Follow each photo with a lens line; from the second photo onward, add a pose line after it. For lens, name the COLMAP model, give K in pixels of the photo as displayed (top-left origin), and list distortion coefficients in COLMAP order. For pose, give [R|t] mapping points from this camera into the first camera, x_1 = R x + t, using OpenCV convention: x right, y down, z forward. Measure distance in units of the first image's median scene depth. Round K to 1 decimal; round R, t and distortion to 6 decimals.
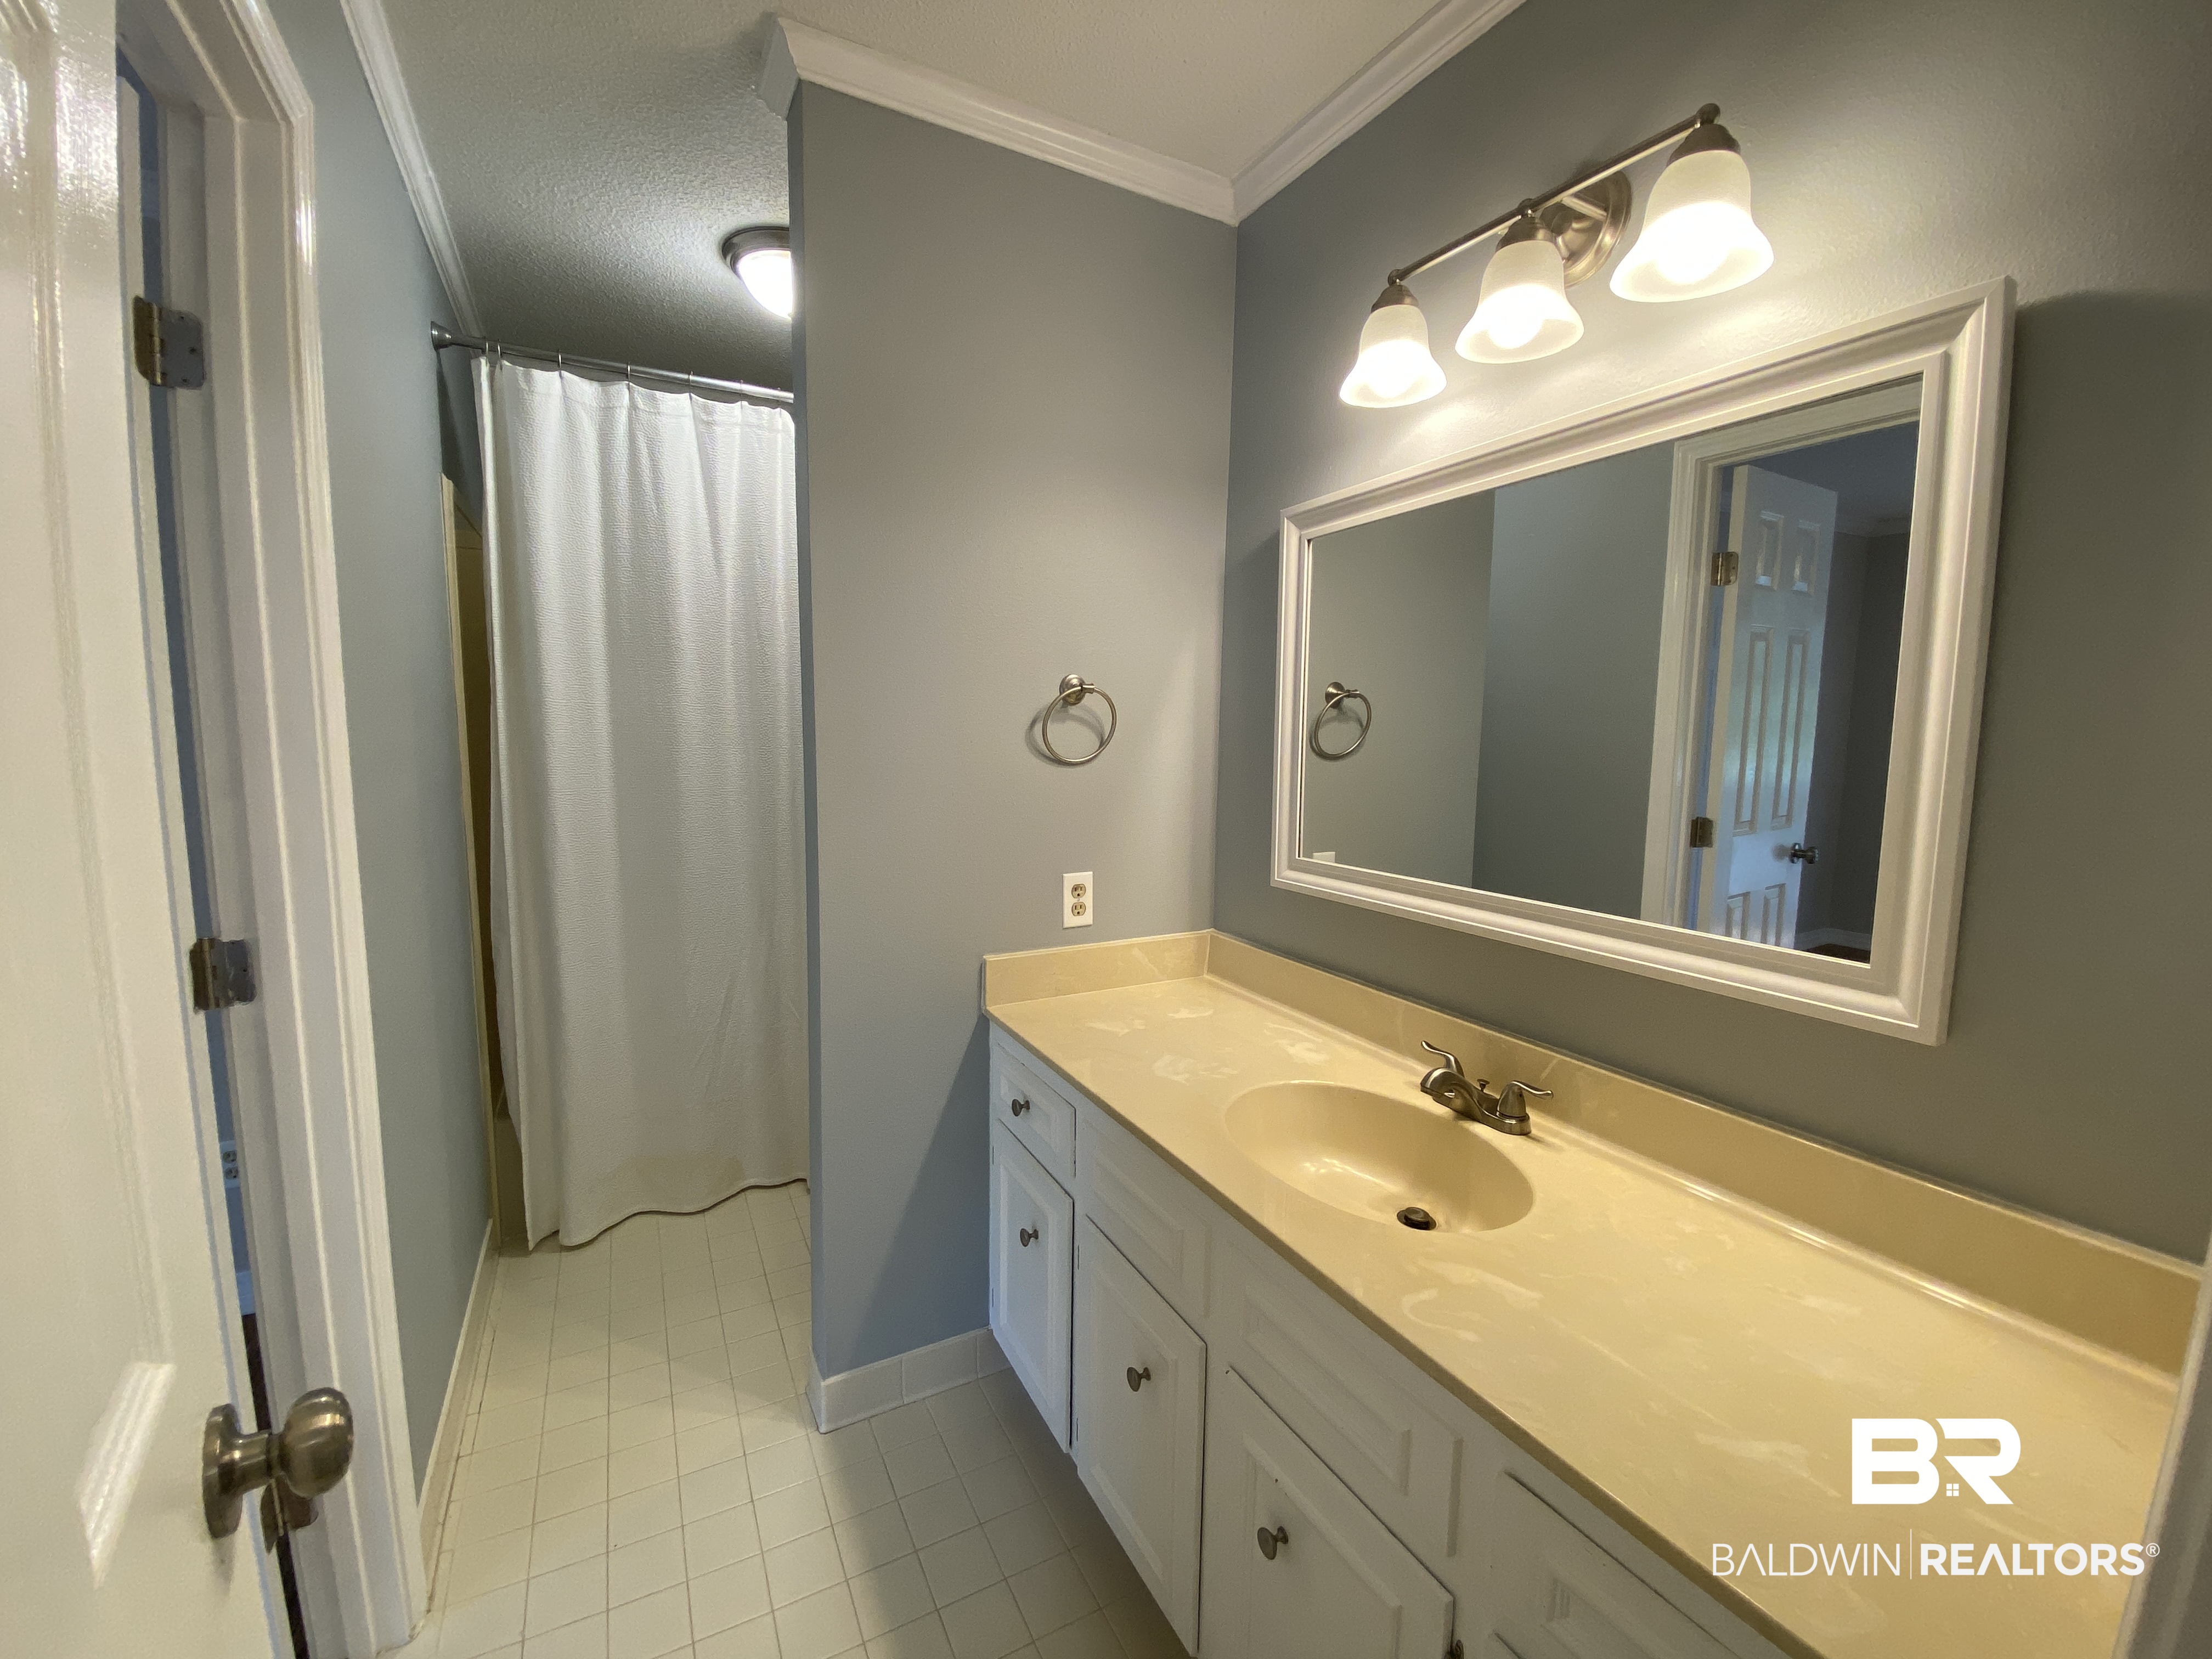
lens RADIAL K [[899.0, 0, 1104.6], [0, 899.0, 818.4], [0, 0, 1]] dist [0.005697, -0.012132]
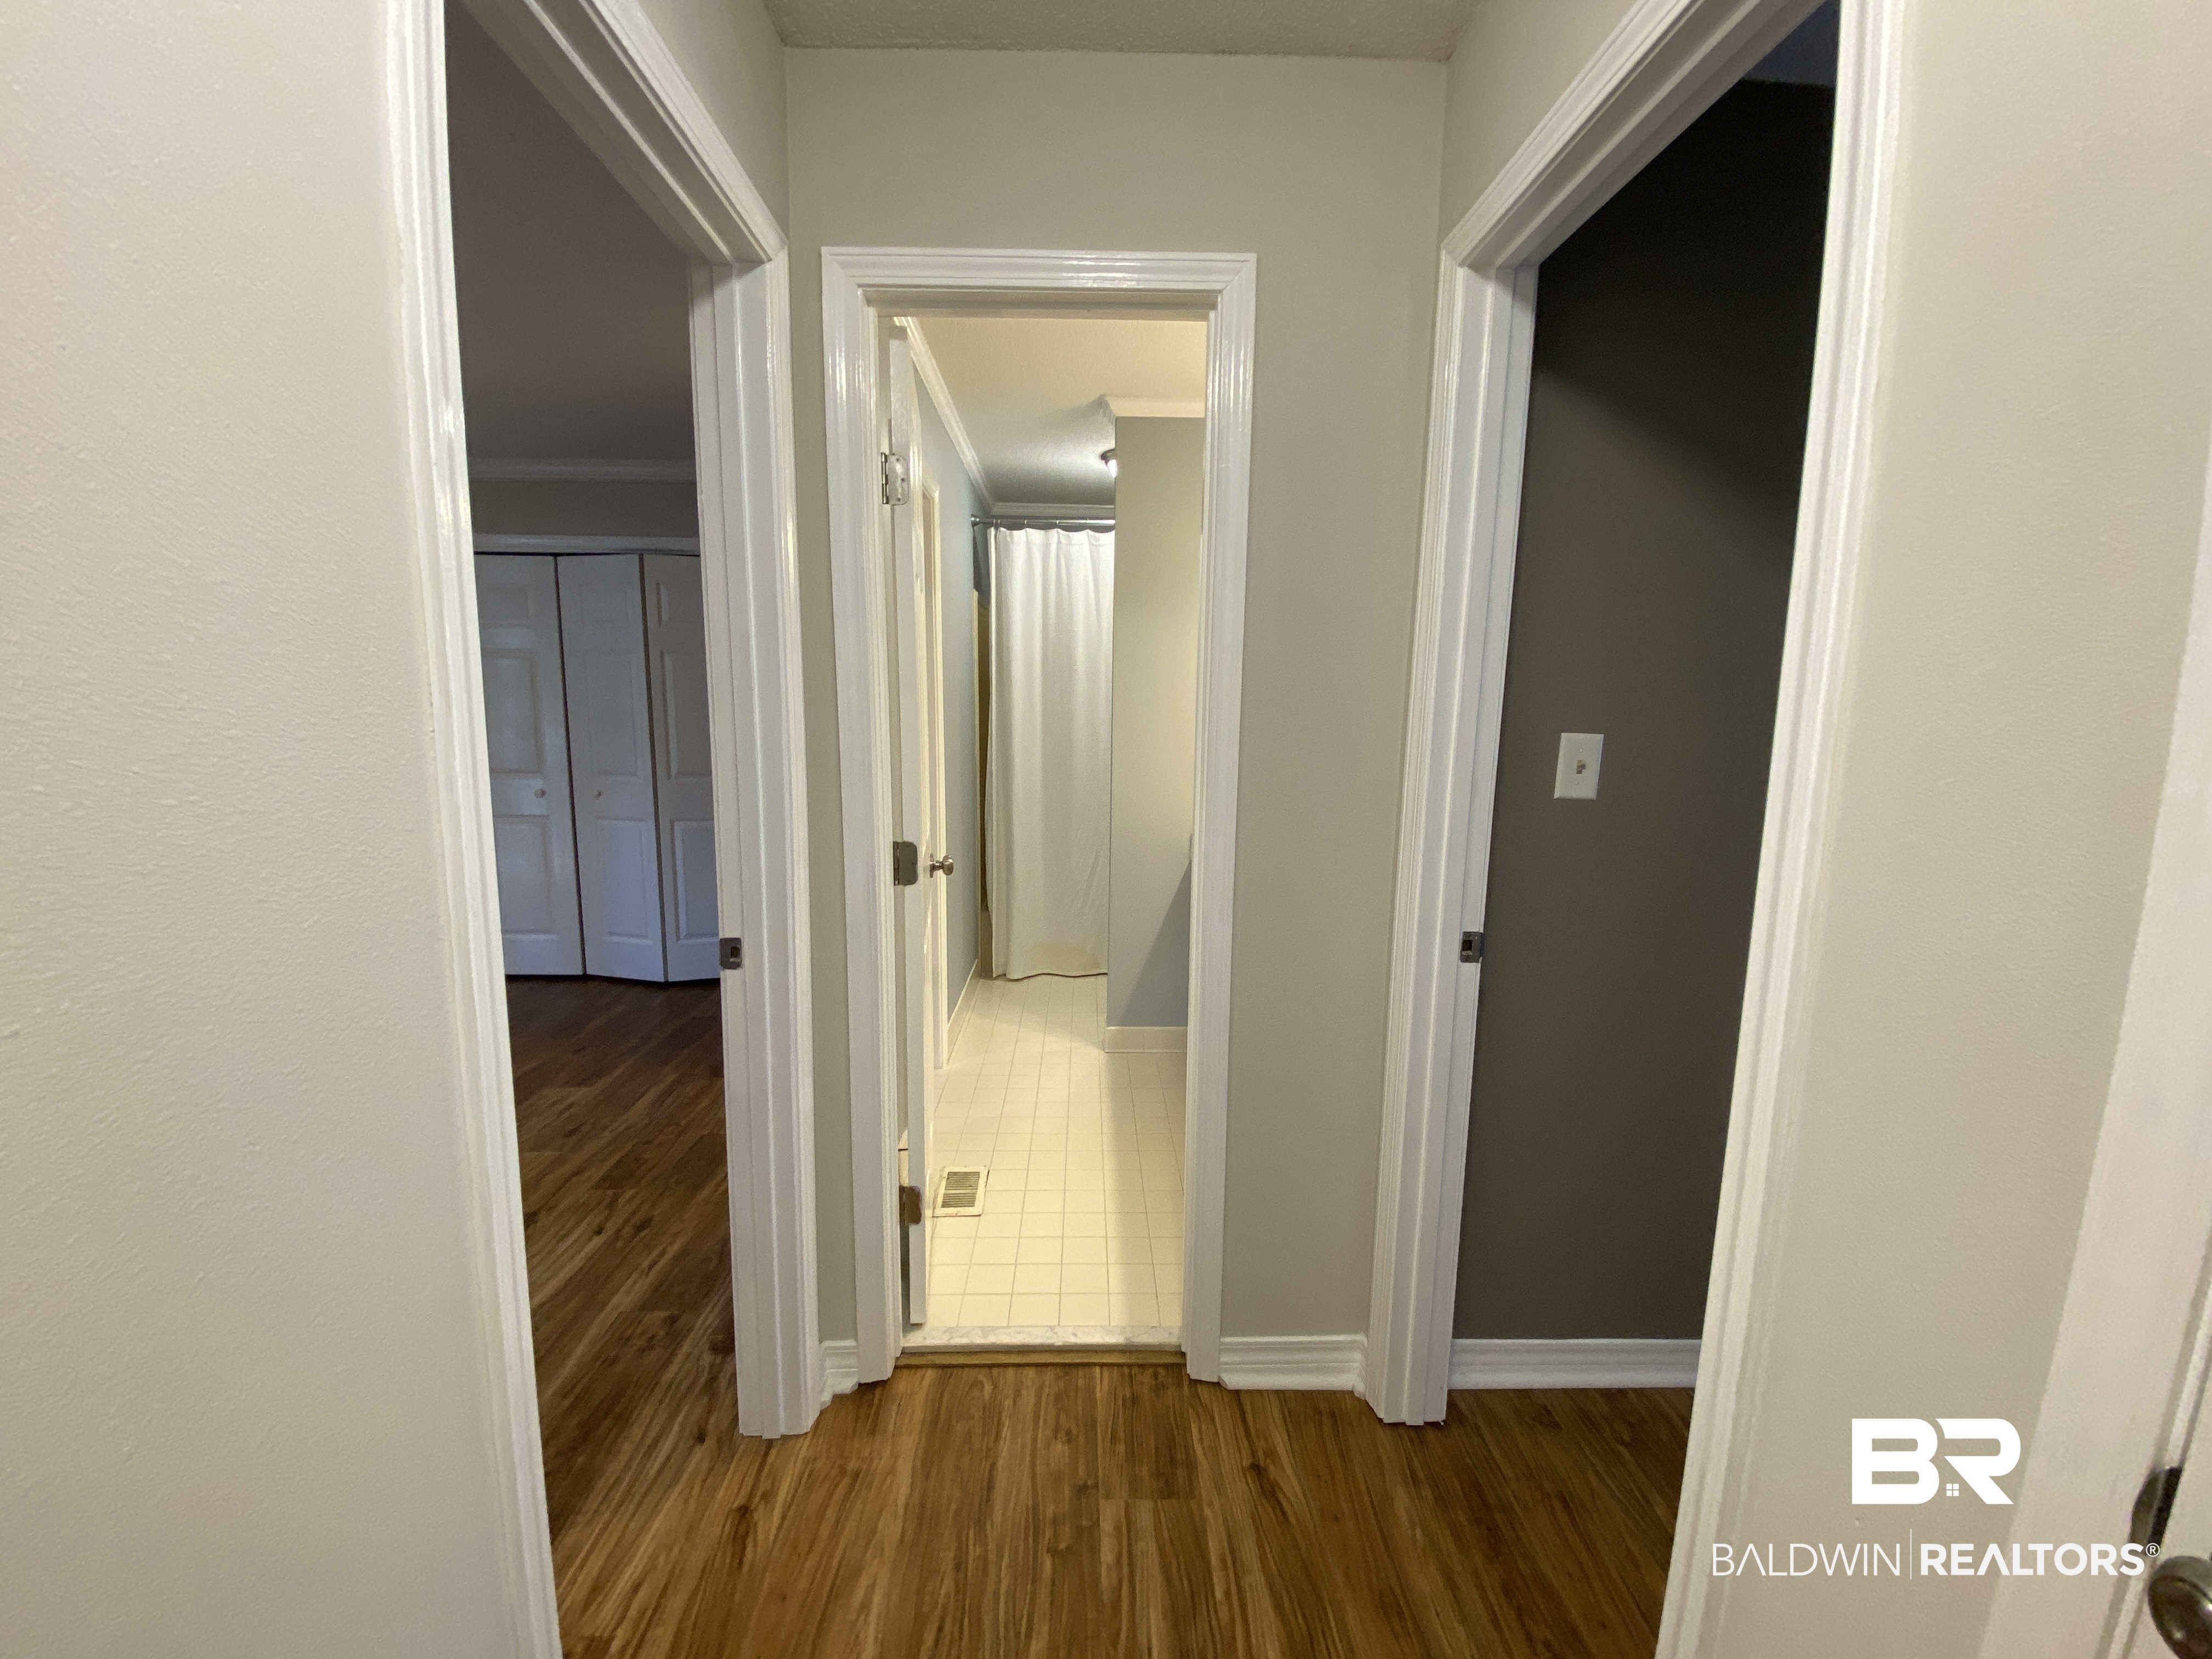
lens RADIAL K [[899.0, 0, 1104.1], [0, 899.0, 835.9], [0, 0, 1]] dist [0.005697, -0.012132]
pose [[0.891311, 0.060342, -0.449359, 0.683899], [-0.047627, 0.998082, 0.039557, 0.119359], [0.450884, -0.013856, 0.892475, -0.995742]]
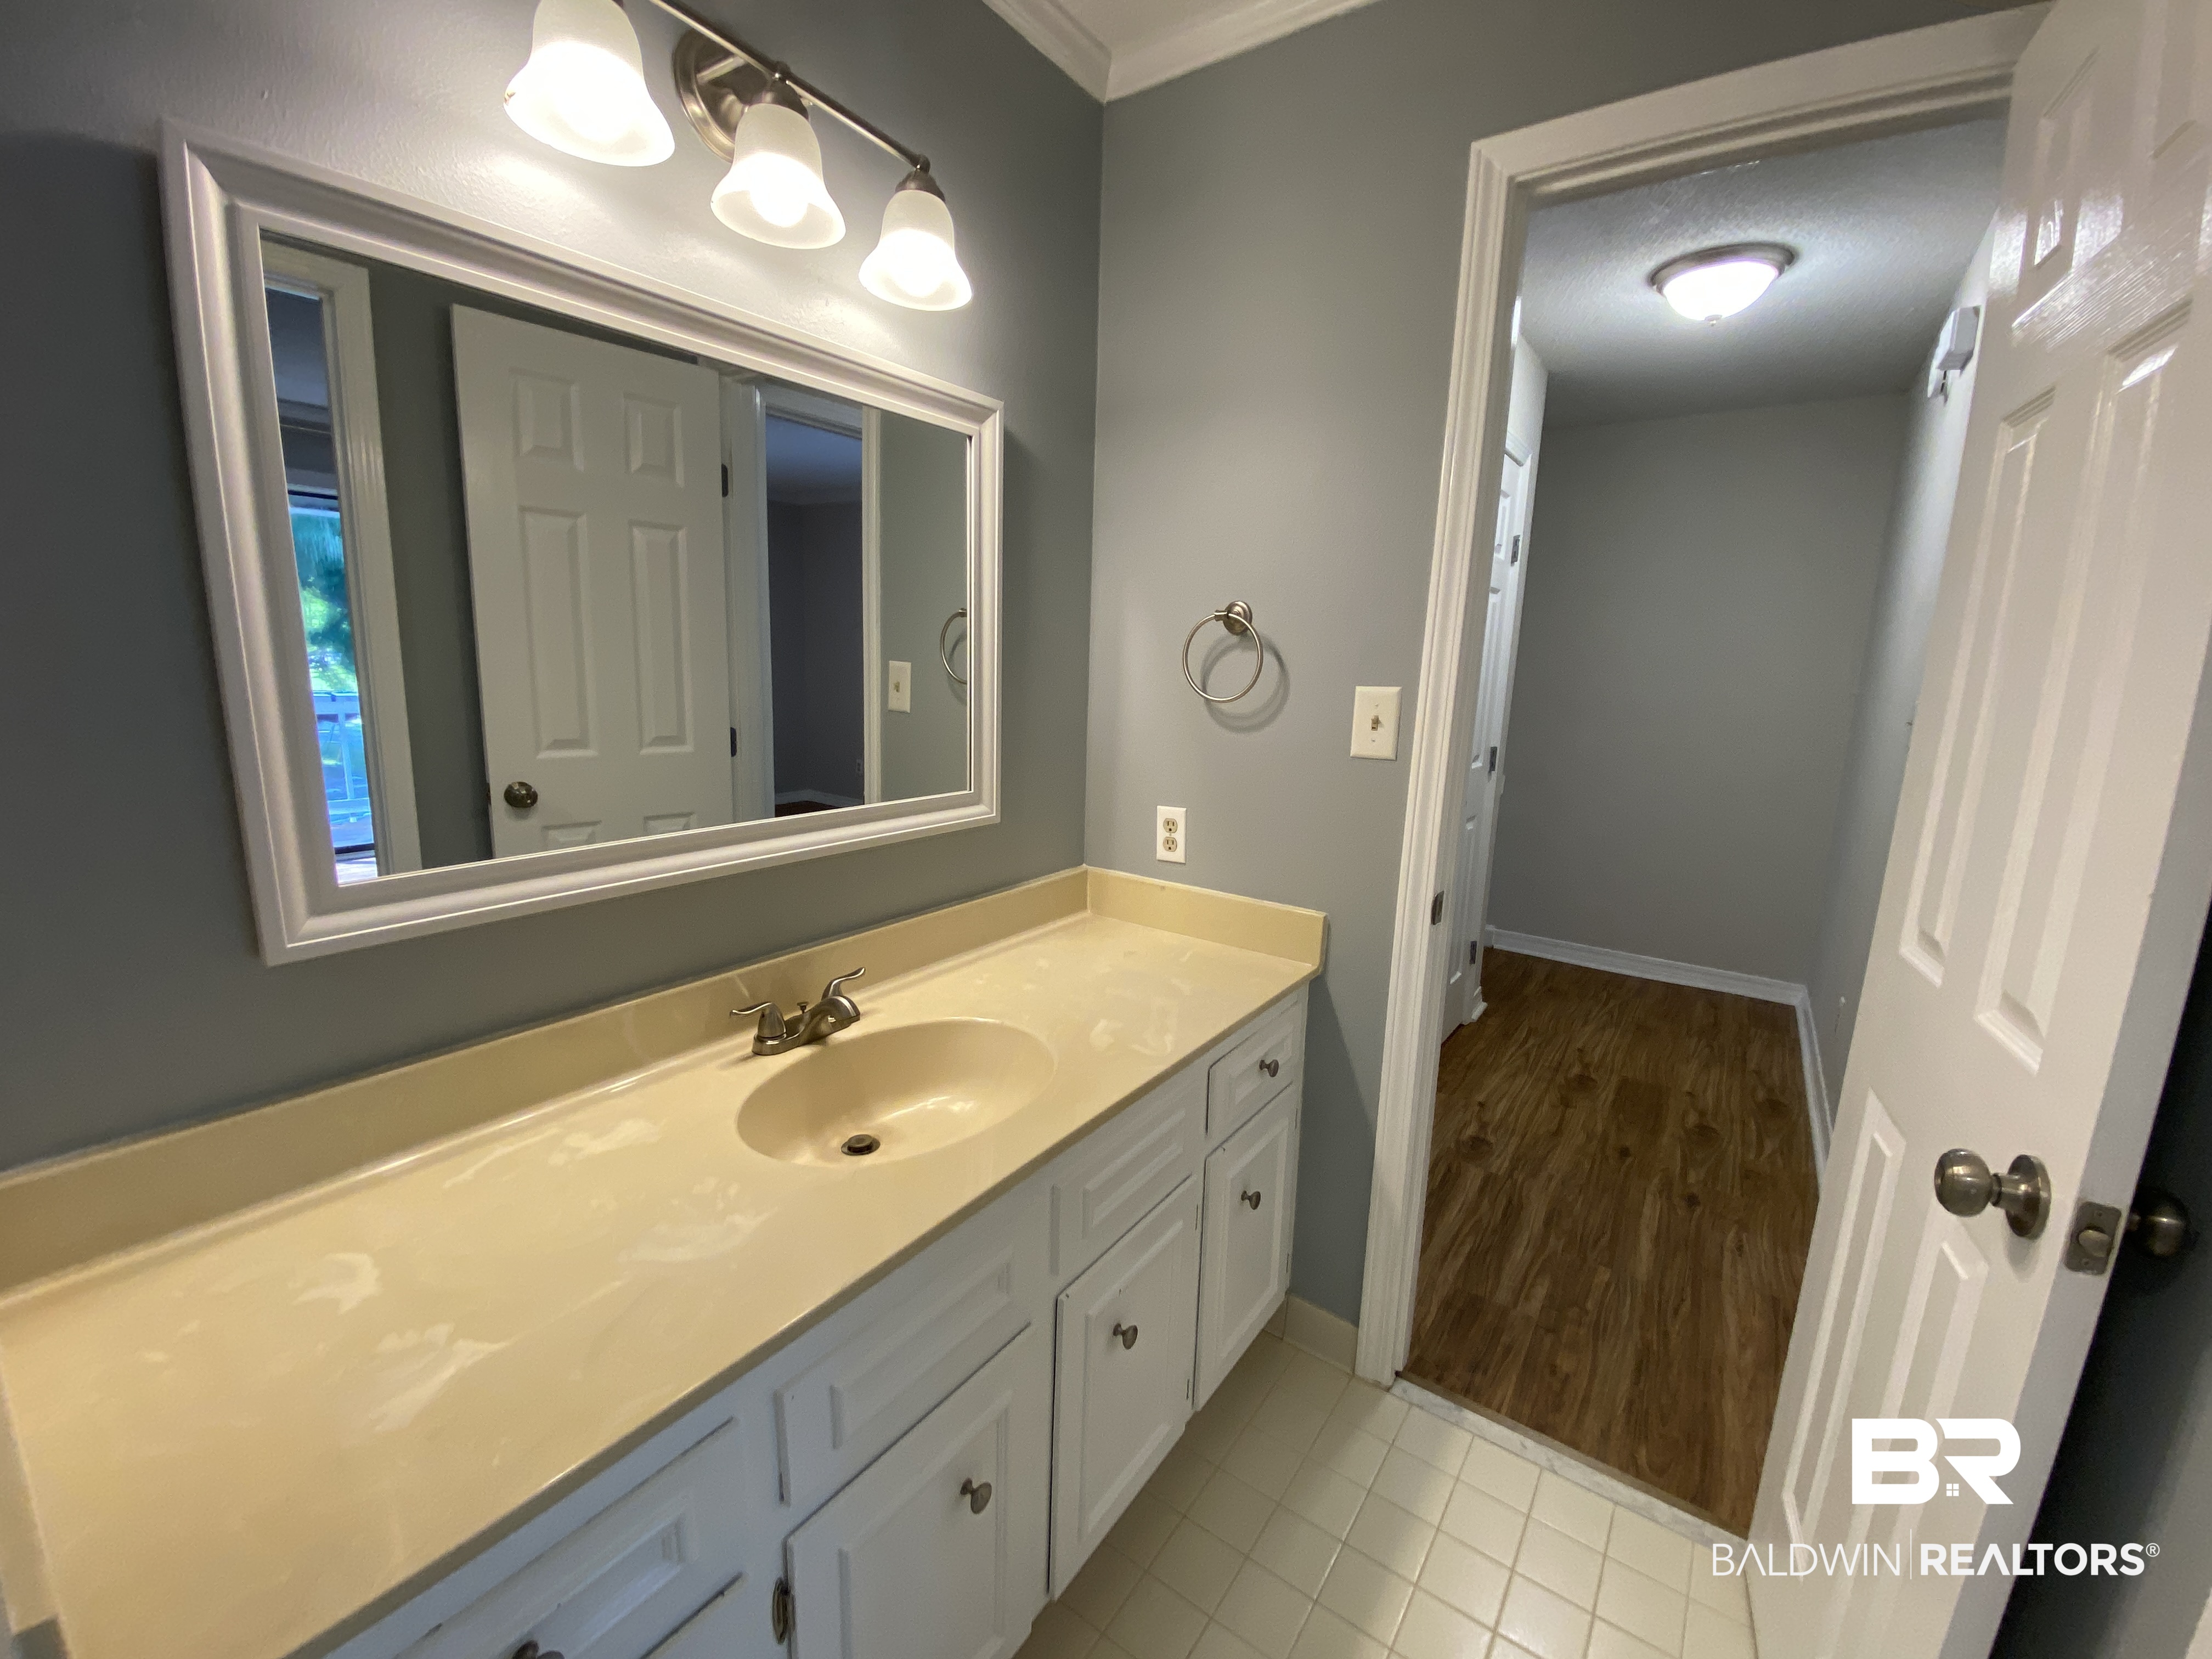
lens RADIAL K [[899.0, 0, 1100.5], [0, 899.0, 825.8], [0, 0, 1]] dist [0.005697, -0.012132]
pose [[-0.440204, -0.179219, 0.879830, -0.432097], [0.065390, 0.970877, 0.230481, -0.081736], [-0.895514, 0.158990, -0.415665, 0.837281]]
